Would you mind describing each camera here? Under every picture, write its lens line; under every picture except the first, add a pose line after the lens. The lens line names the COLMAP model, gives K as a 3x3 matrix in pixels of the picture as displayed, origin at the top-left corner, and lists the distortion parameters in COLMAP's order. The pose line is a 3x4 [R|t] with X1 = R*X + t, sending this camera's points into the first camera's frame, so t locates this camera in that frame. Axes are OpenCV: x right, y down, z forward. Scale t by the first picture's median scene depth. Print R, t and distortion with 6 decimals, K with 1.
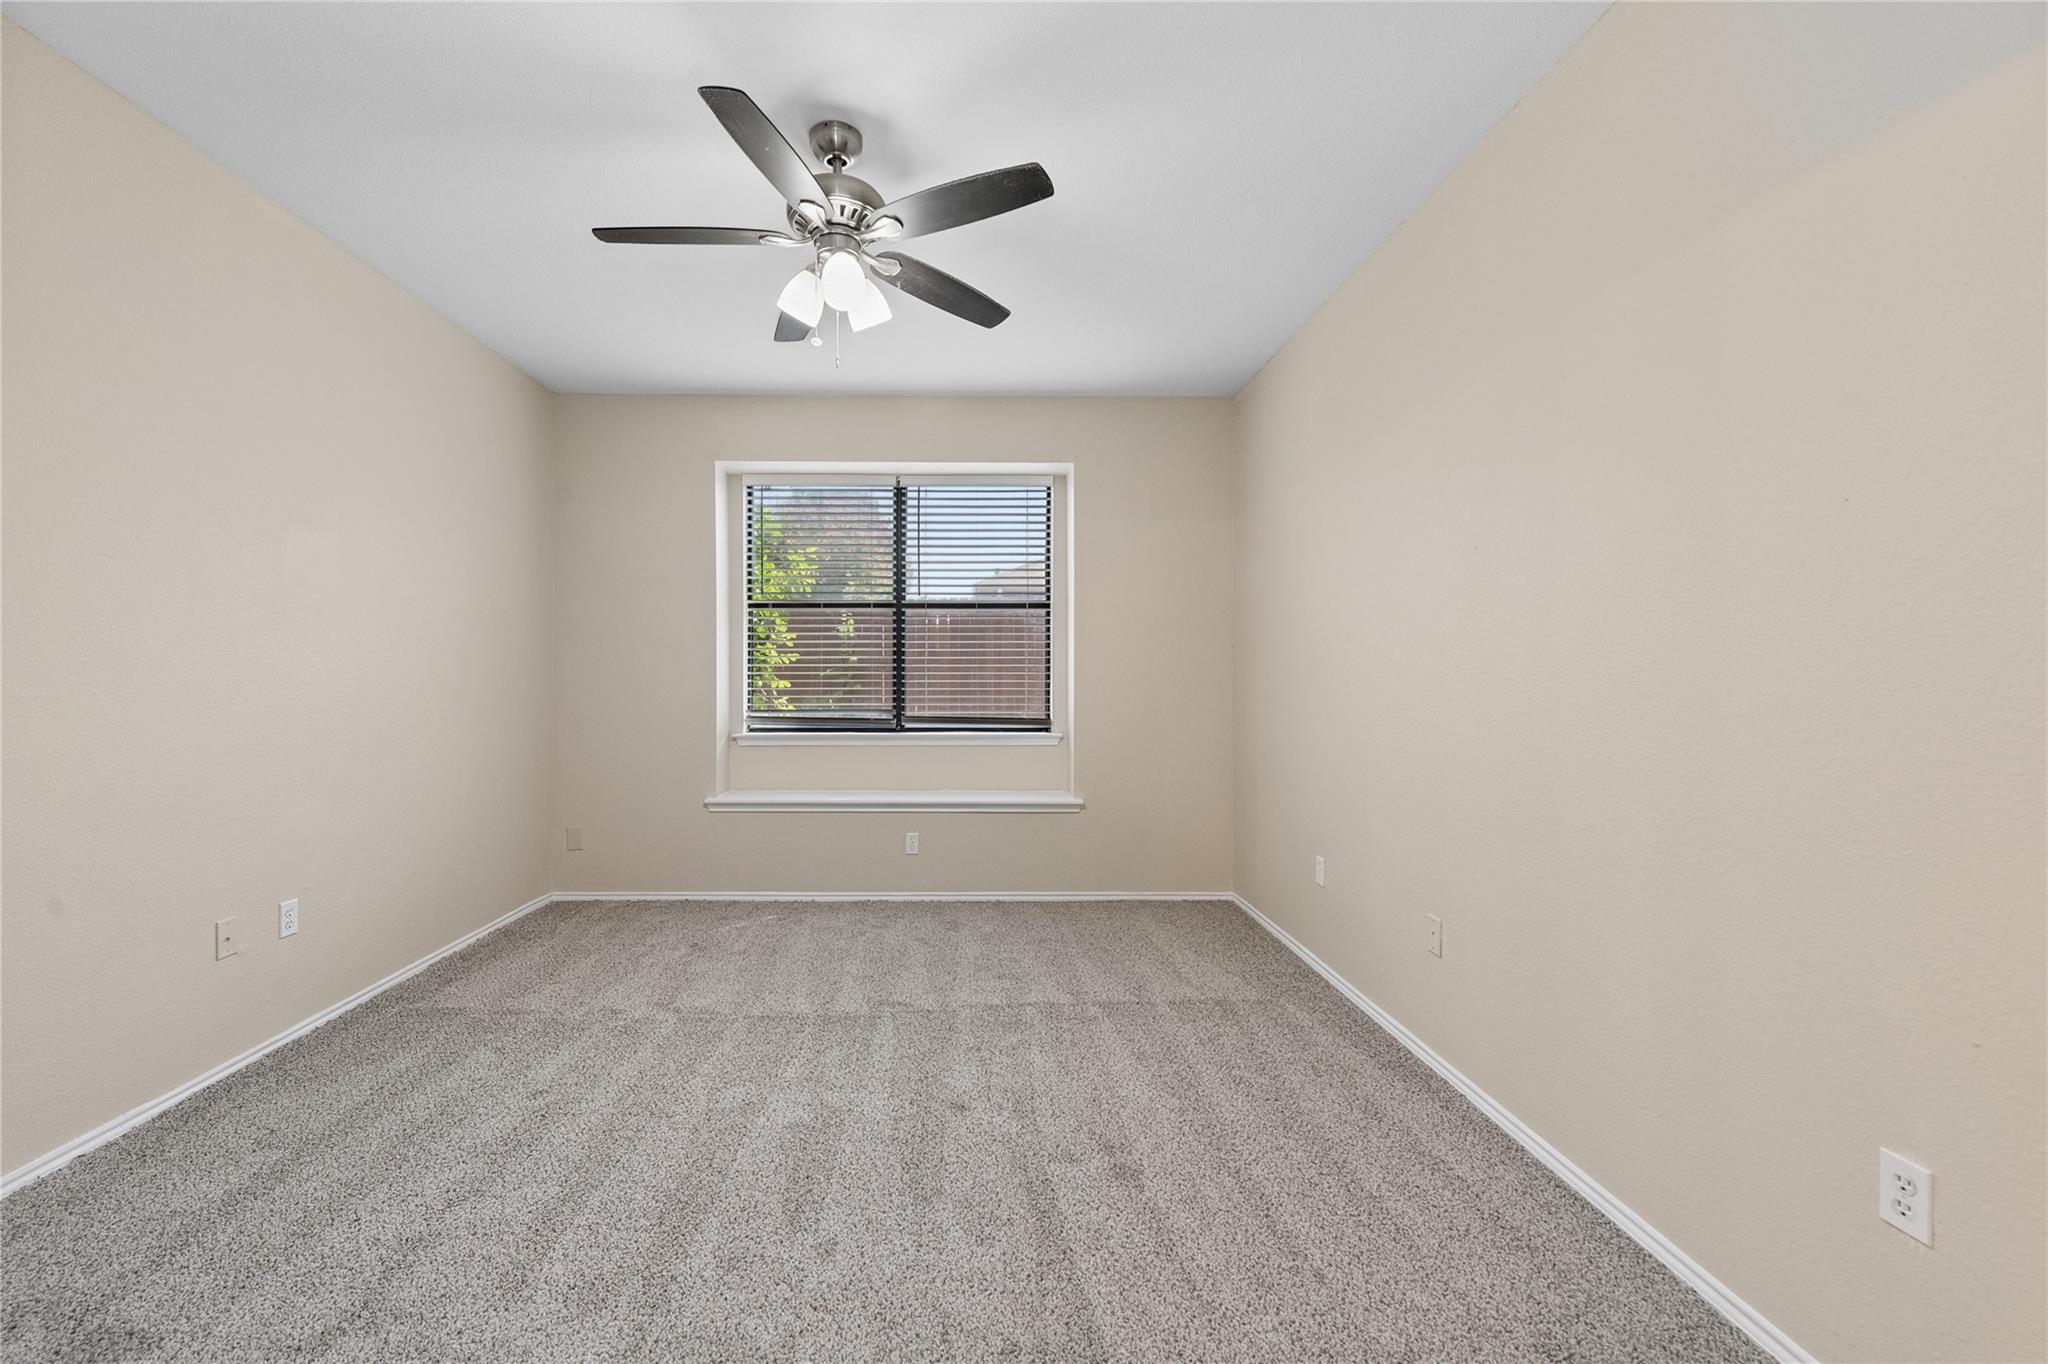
lens RADIAL K [[822.5, 0, 986.0], [0, 822.5, 681.3], [0, 0, 1]] dist [0.009546, -0.007054]
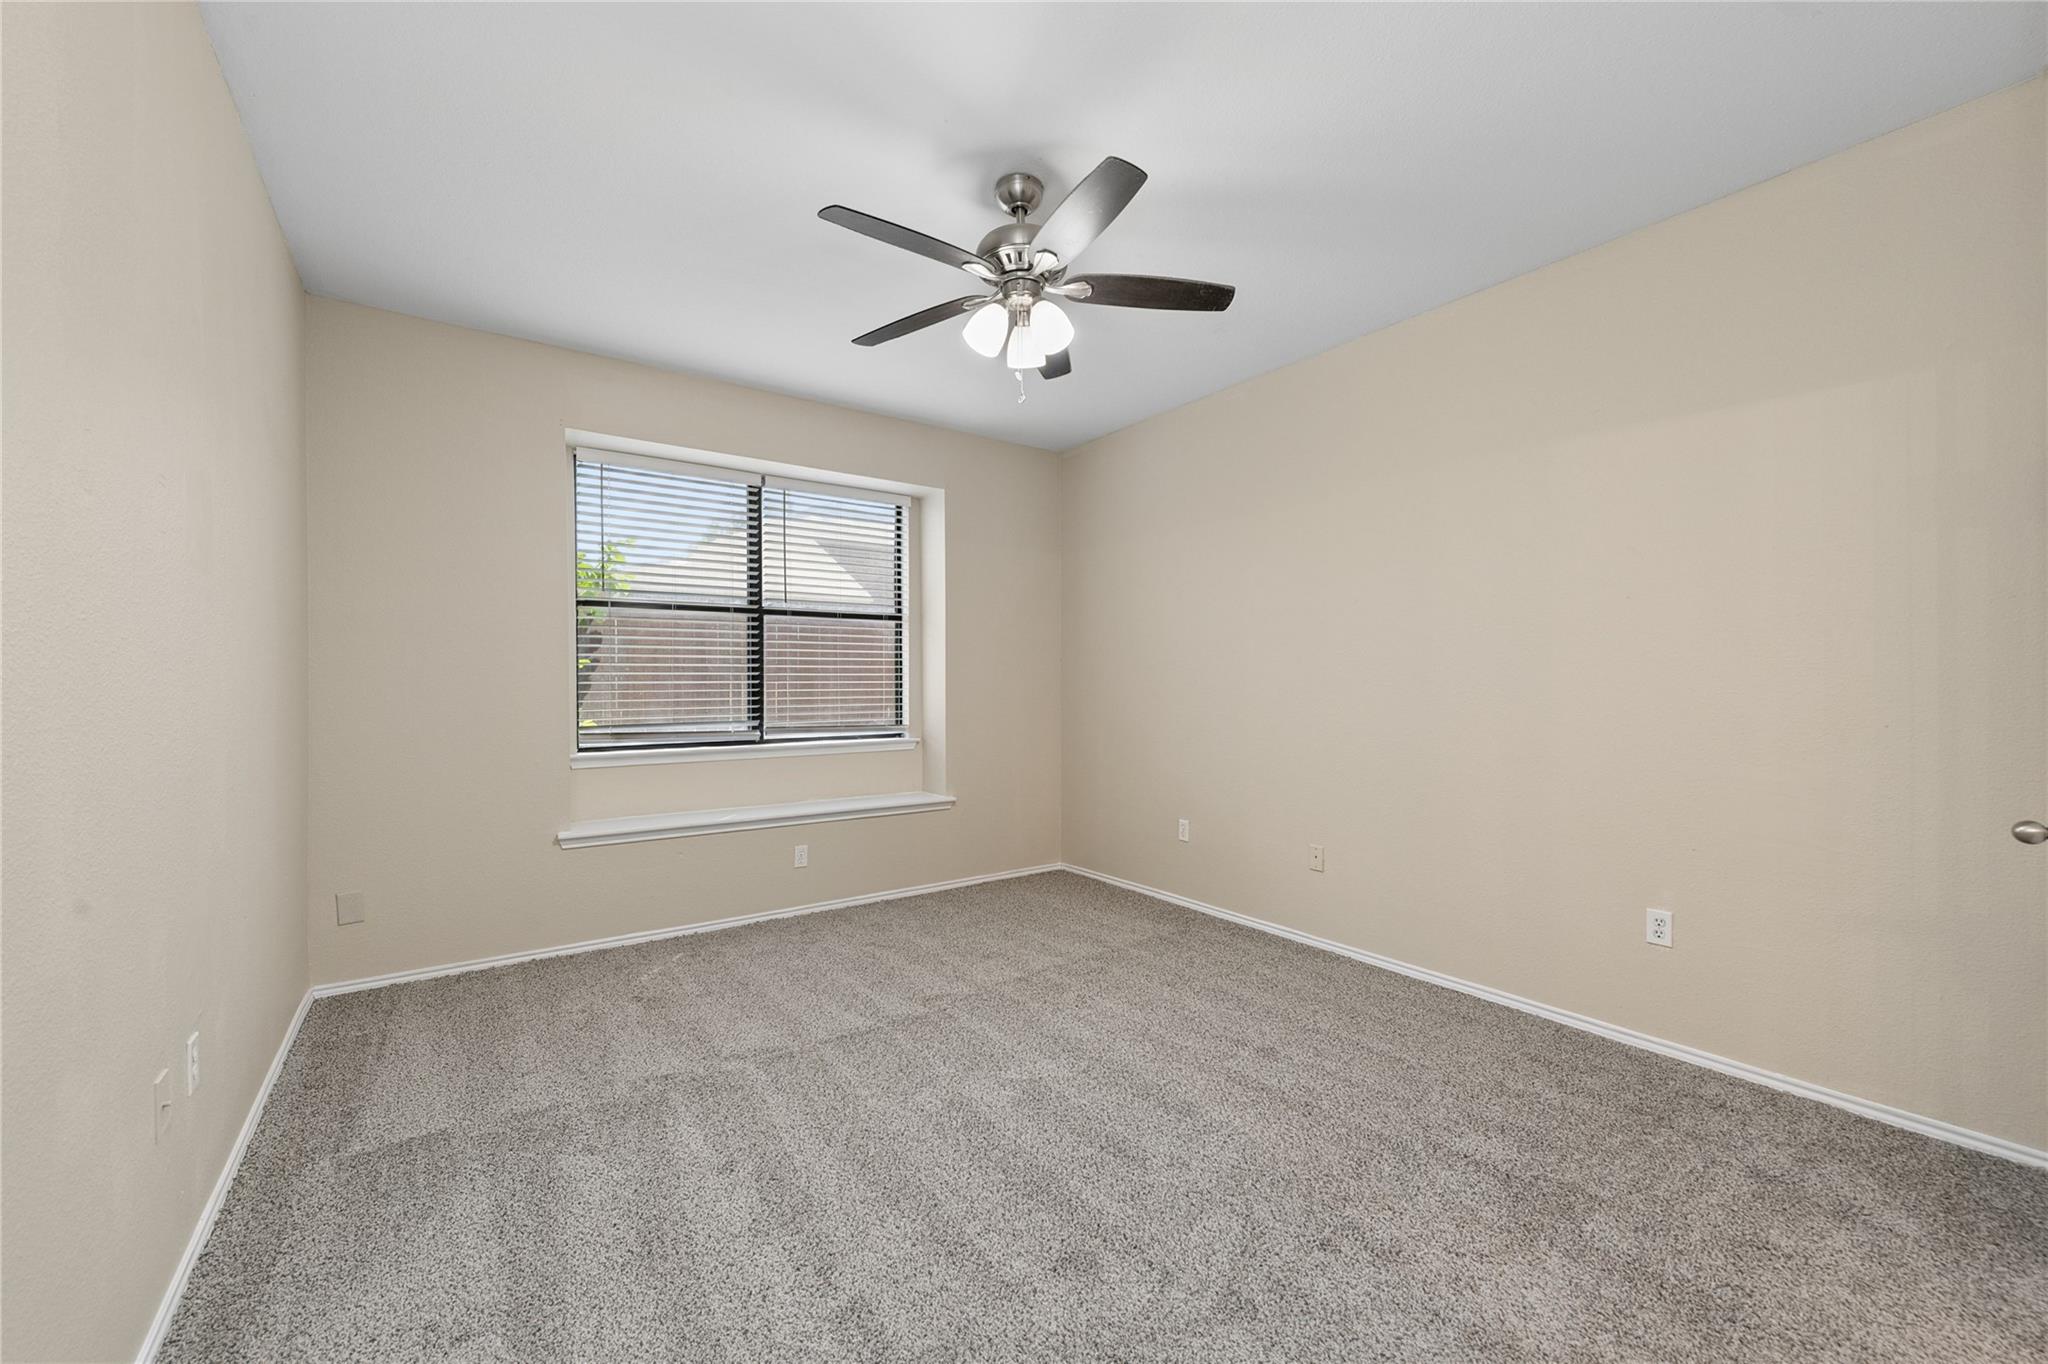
lens RADIAL K [[822.5, 0, 986.0], [0, 822.5, 681.3], [0, 0, 1]] dist [0.009546, -0.007054]
pose [[0.820394, -0.002839, 0.571792, -0.522248], [0.005689, 0.999979, -0.003197, -0.007255], [-0.571770, 0.005876, 0.820393, 0.077119]]
